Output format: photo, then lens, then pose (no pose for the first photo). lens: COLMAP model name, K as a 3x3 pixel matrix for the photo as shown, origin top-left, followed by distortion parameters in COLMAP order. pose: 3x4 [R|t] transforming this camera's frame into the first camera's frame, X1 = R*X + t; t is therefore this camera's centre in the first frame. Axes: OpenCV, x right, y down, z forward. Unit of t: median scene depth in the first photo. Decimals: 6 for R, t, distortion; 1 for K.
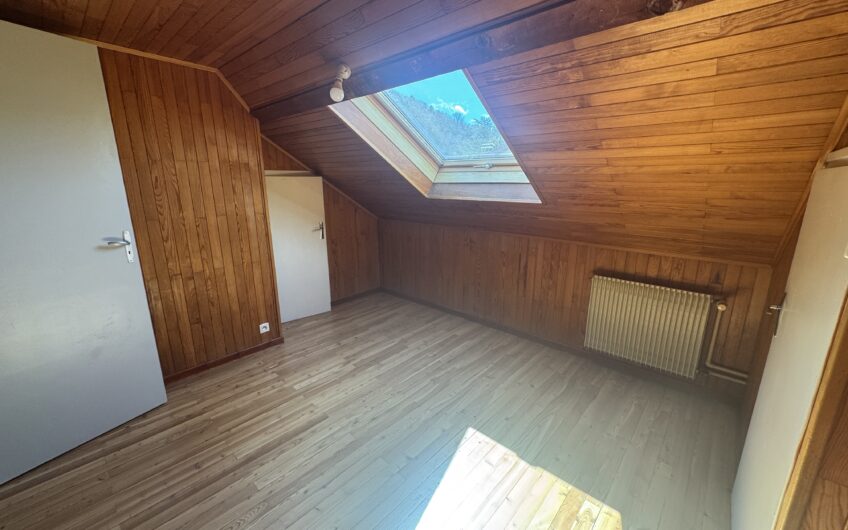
lens RADIAL K [[336.7, 0, 424.0], [0, 336.7, 265.0], [0, 0, 1]] dist [0.000172, 0.000063]
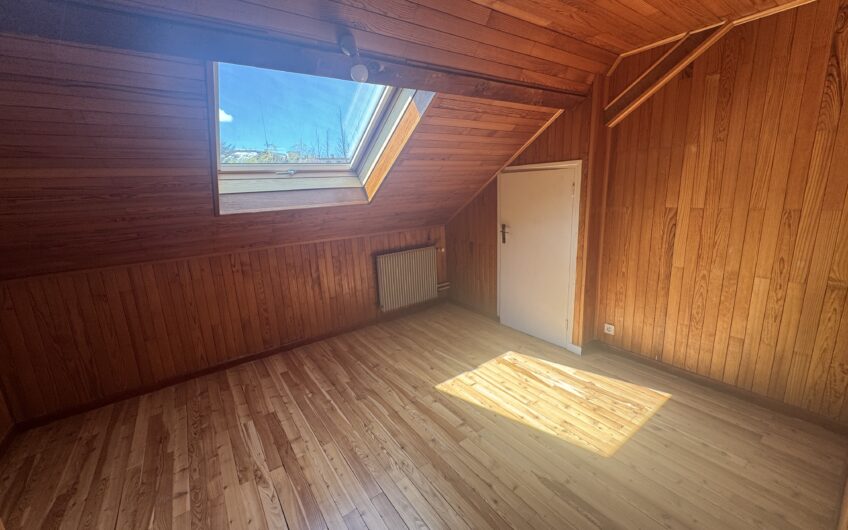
lens RADIAL K [[336.7, 0, 424.0], [0, 336.7, 265.0], [0, 0, 1]] dist [0.000172, 0.000063]
pose [[0.210842, -0.238570, 0.947961, -0.639413], [0.285110, 0.942604, 0.173808, -0.102753], [-0.935018, 0.233627, 0.266760, 0.436641]]
